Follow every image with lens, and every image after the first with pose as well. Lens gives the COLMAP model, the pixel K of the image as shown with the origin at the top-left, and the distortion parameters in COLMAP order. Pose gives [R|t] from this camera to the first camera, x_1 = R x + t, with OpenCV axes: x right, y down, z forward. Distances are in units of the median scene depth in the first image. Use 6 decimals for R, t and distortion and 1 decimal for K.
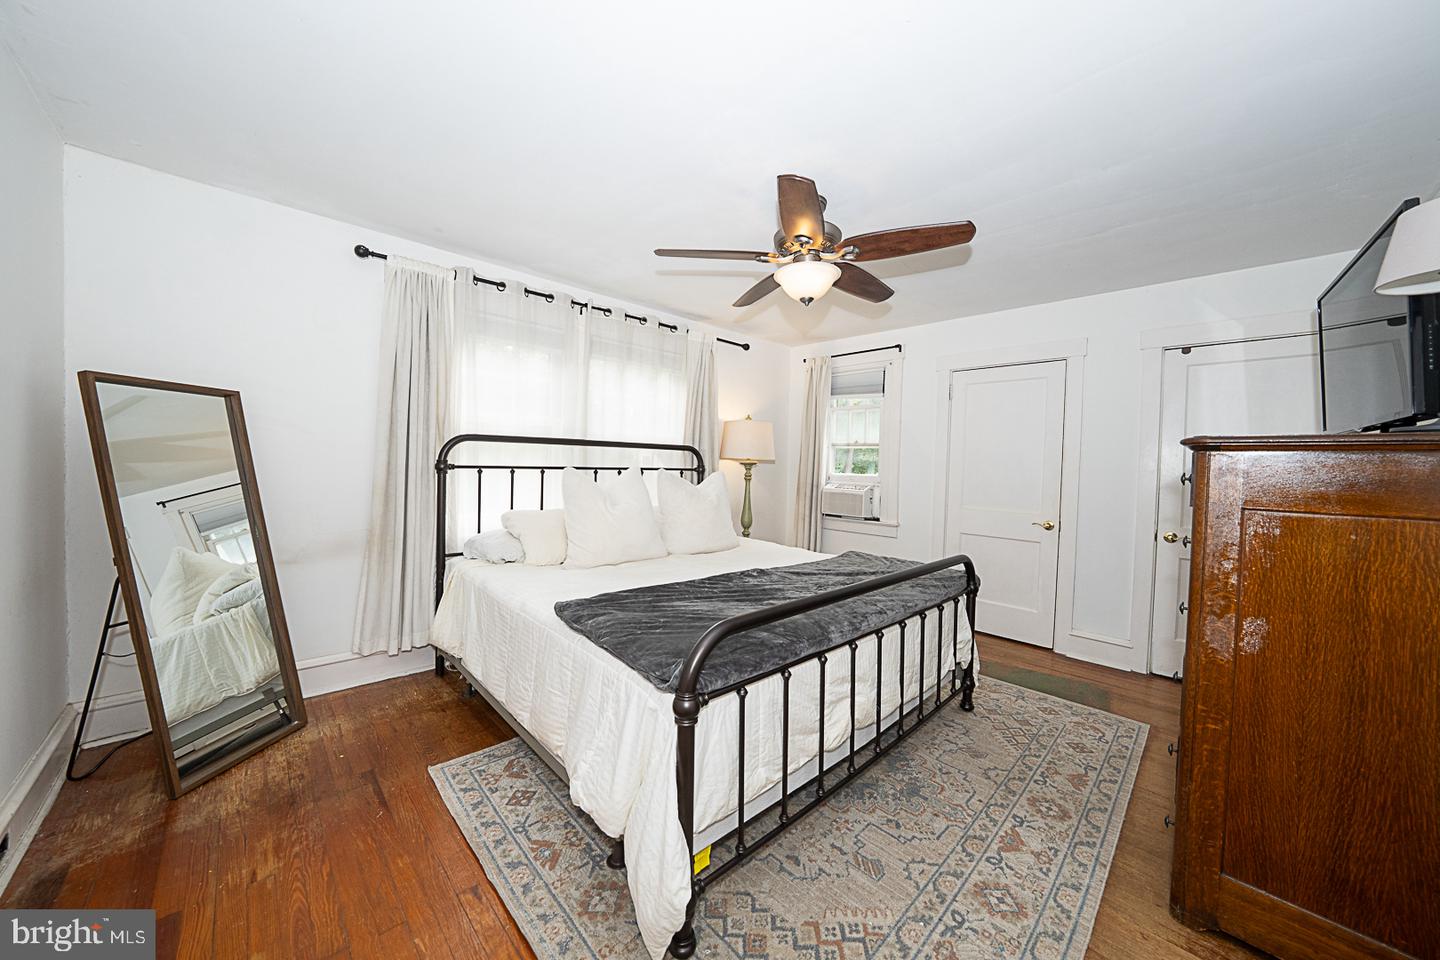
lens RADIAL K [[496.4, 0, 719.6], [0, 496.4, 476.8], [0, 0, 1]] dist [0.000309, 0.000210]
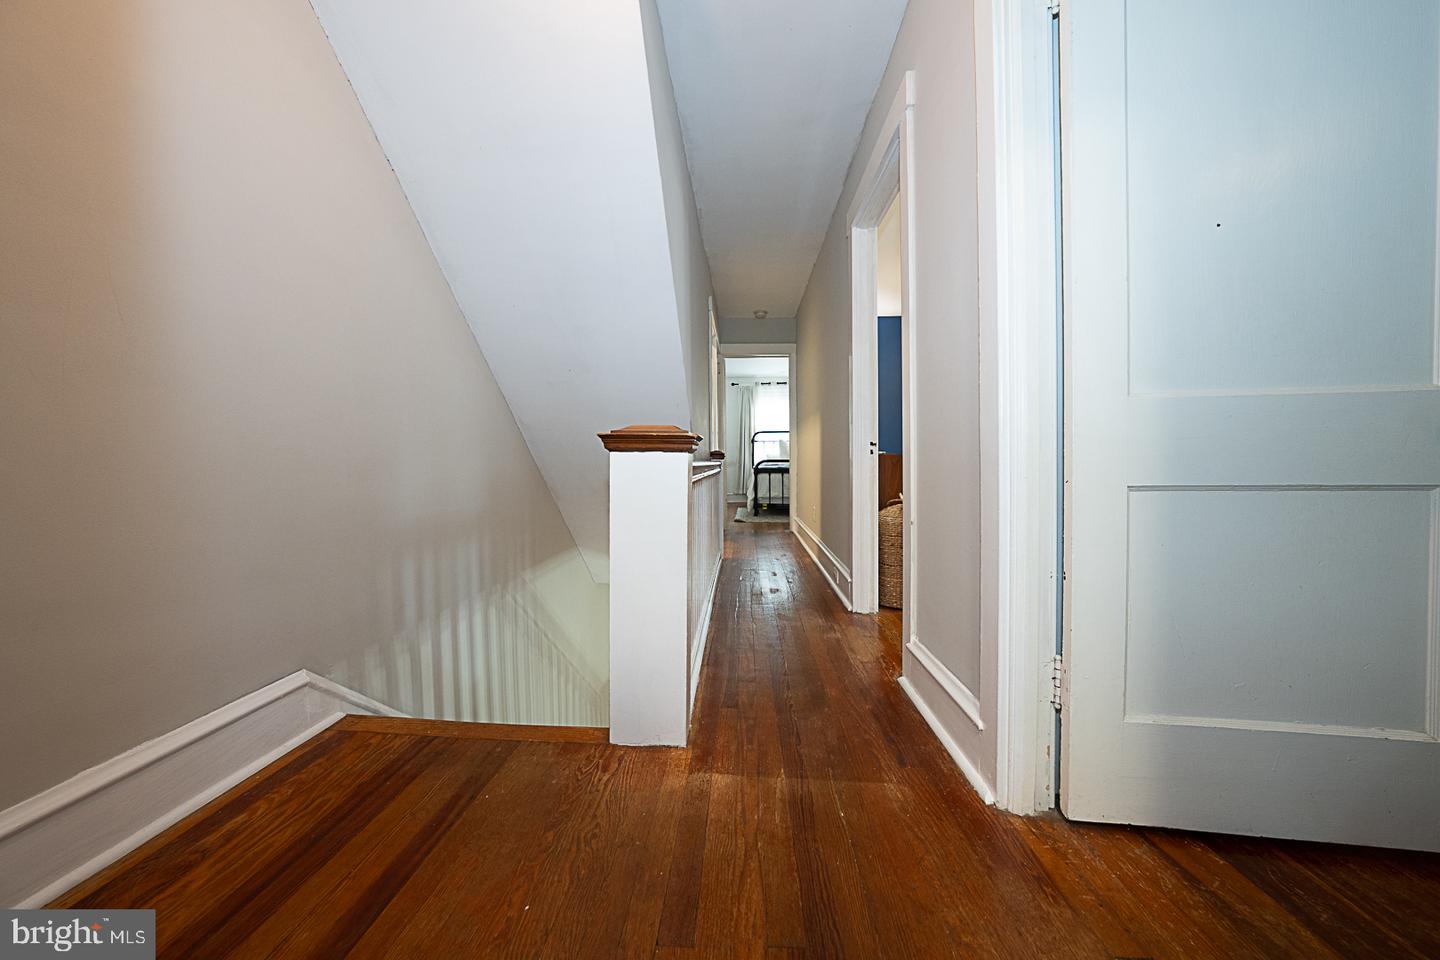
lens RADIAL K [[496.4, 0, 719.6], [0, 496.4, 476.8], [0, 0, 1]] dist [0.000309, 0.000210]
pose [[0.682940, -0.013770, -0.730344, 1.837298], [0.004025, 0.999878, -0.015088, 0.285282], [0.730463, 0.007365, 0.682913, -1.542463]]
